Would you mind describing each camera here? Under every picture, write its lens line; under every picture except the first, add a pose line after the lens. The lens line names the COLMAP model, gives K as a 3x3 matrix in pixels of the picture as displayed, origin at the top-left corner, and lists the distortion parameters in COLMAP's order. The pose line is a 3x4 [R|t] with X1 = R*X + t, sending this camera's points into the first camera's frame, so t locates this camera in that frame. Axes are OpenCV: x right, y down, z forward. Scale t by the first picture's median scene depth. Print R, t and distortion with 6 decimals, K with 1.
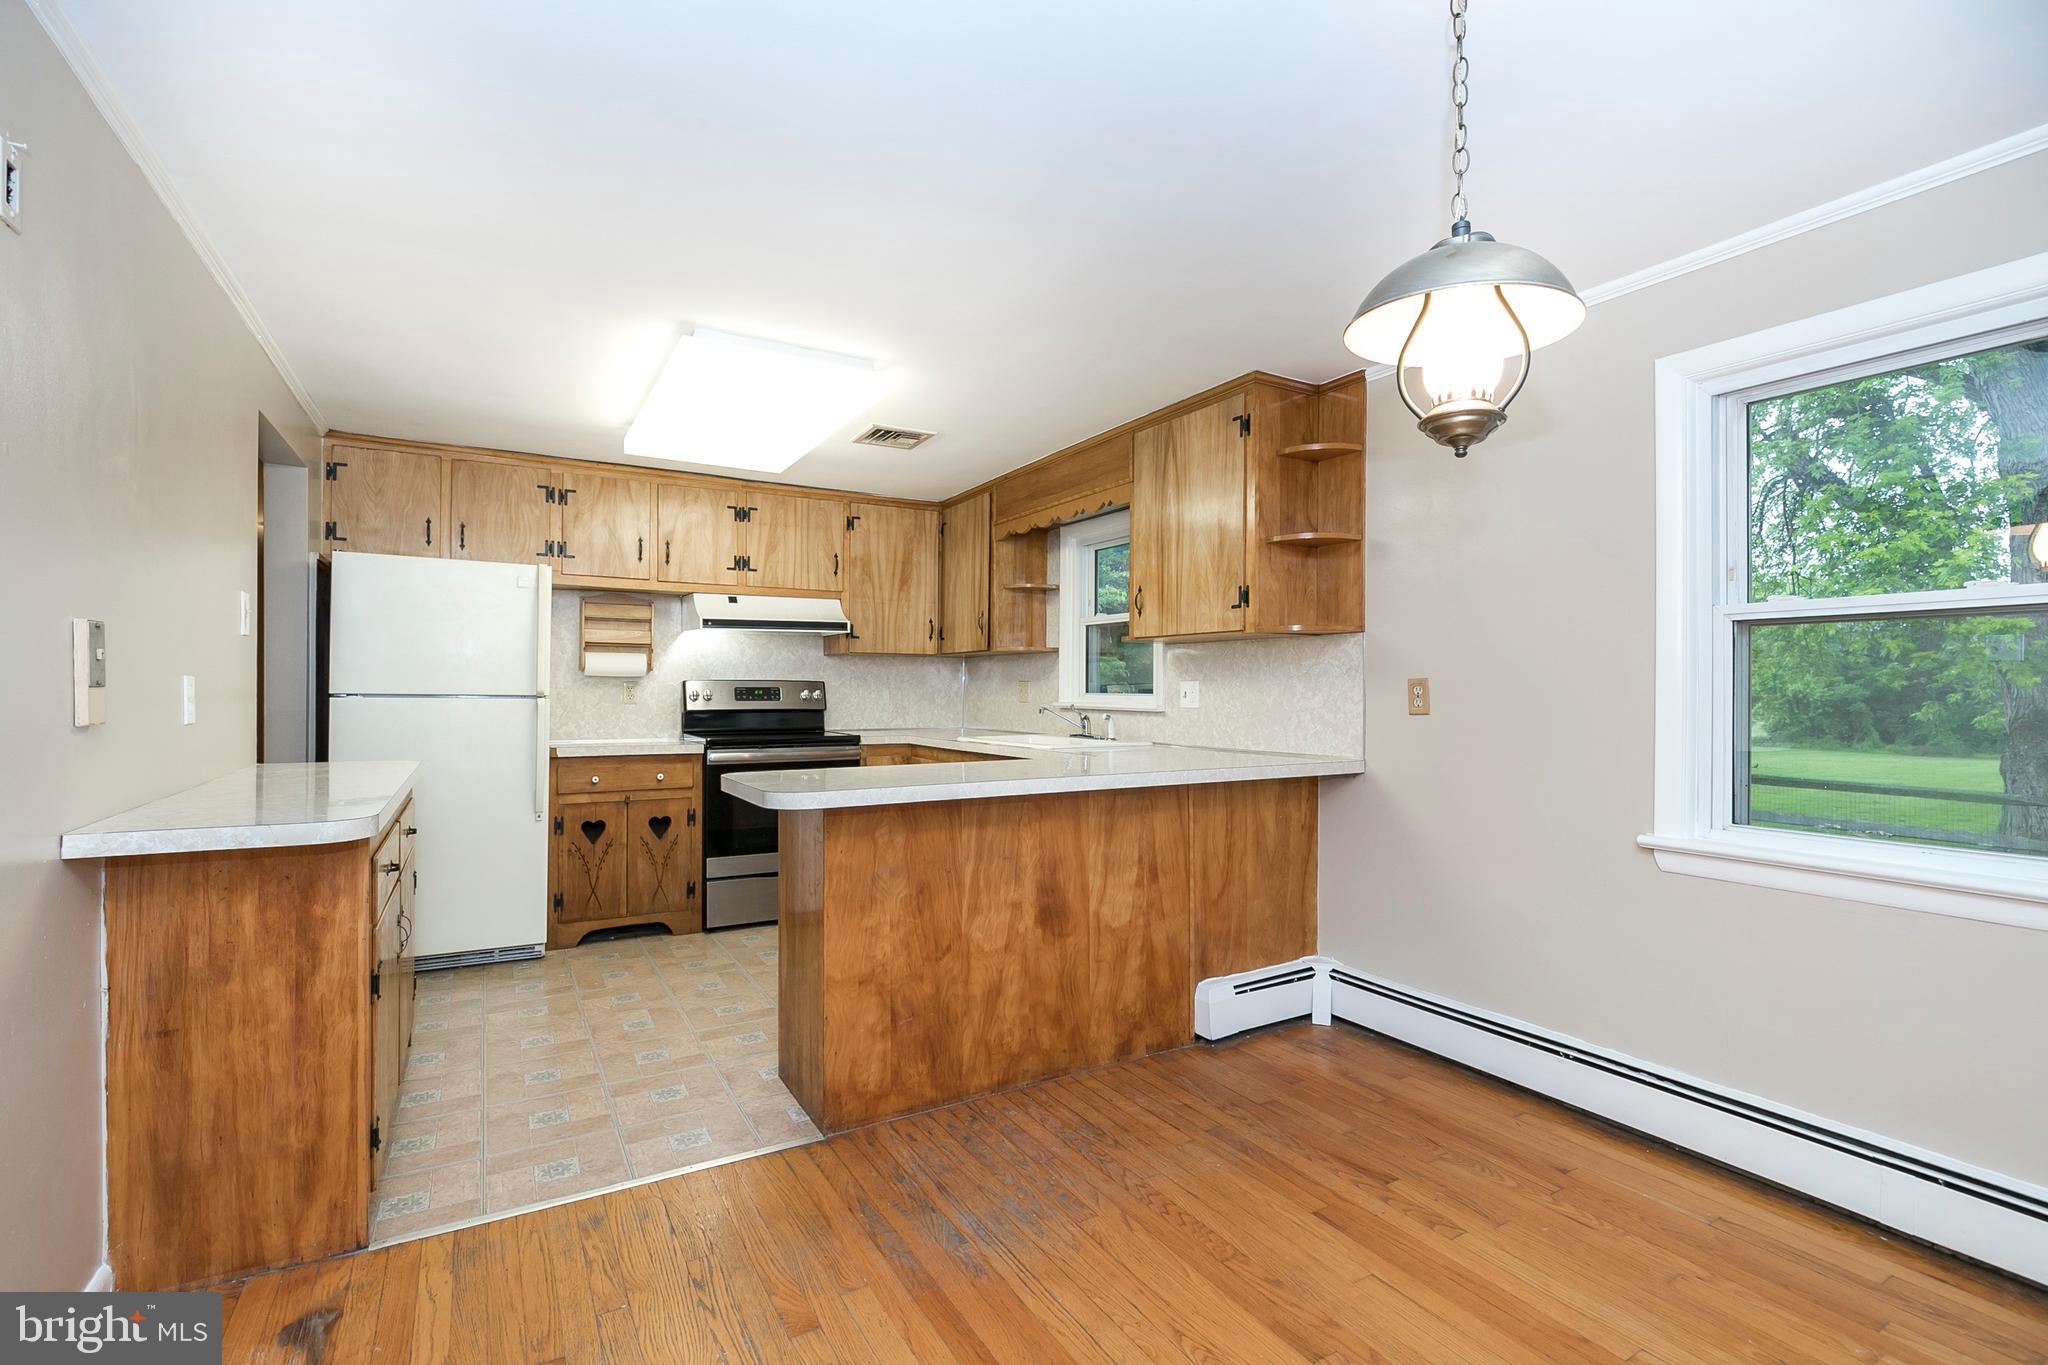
lens RADIAL K [[930.6, 0, 1031.2], [0, 930.6, 686.0], [0, 0, 1]] dist [-0.017107, 0.005215]
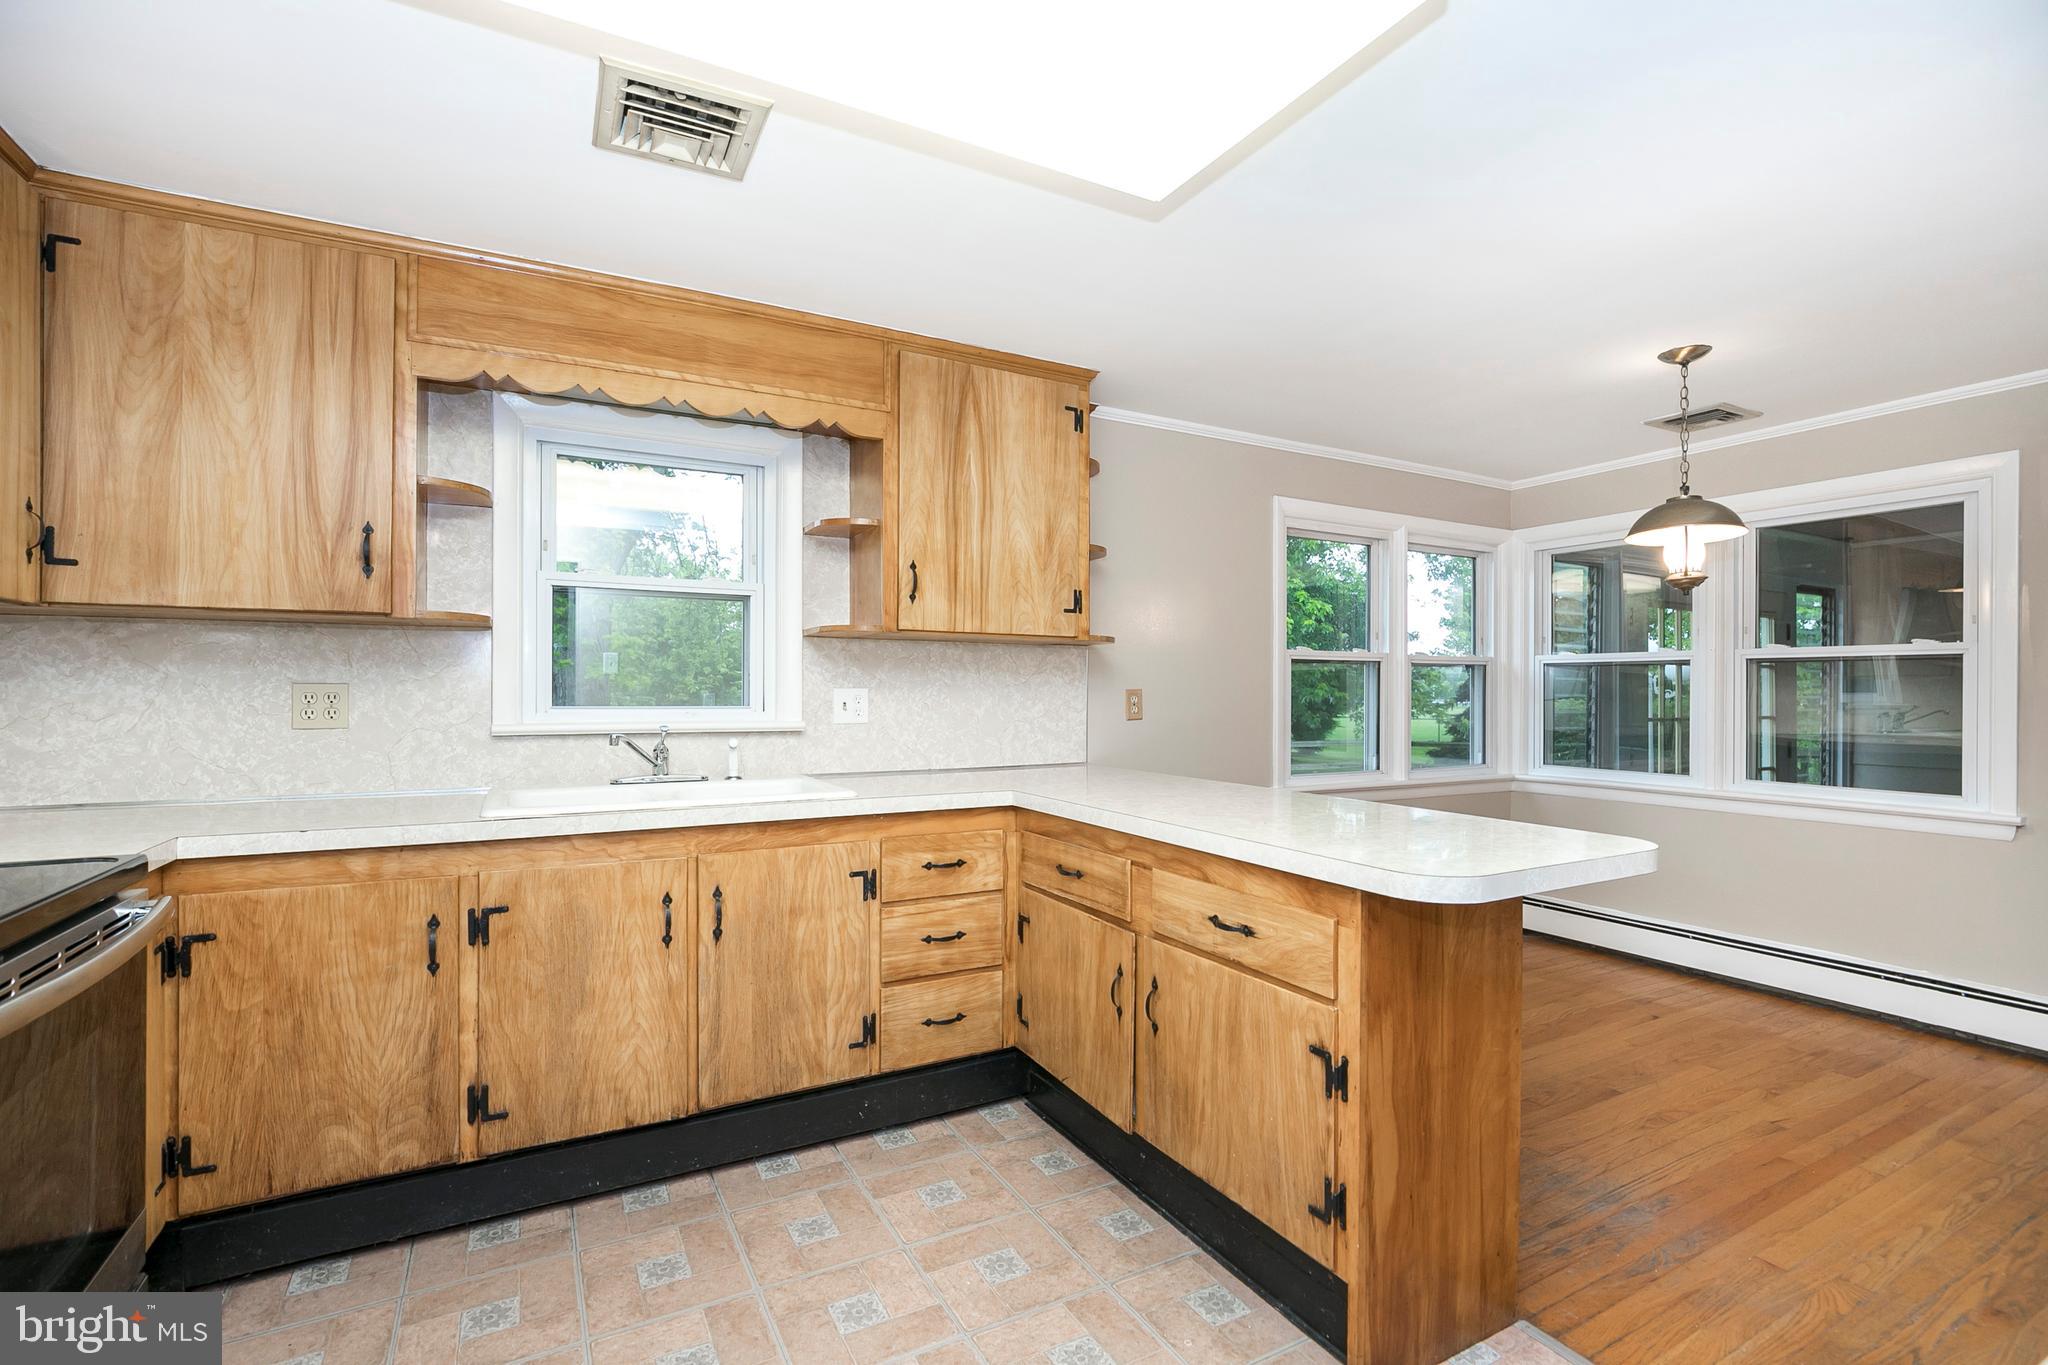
lens RADIAL K [[930.6, 0, 1021.8], [0, 930.6, 693.0], [0, 0, 1]] dist [-0.017107, 0.005215]
pose [[0.031356, -0.008203, 0.999475, -0.625095], [-0.008419, 0.999929, 0.008471, -0.009552], [-0.999473, -0.008681, 0.031285, 0.893462]]
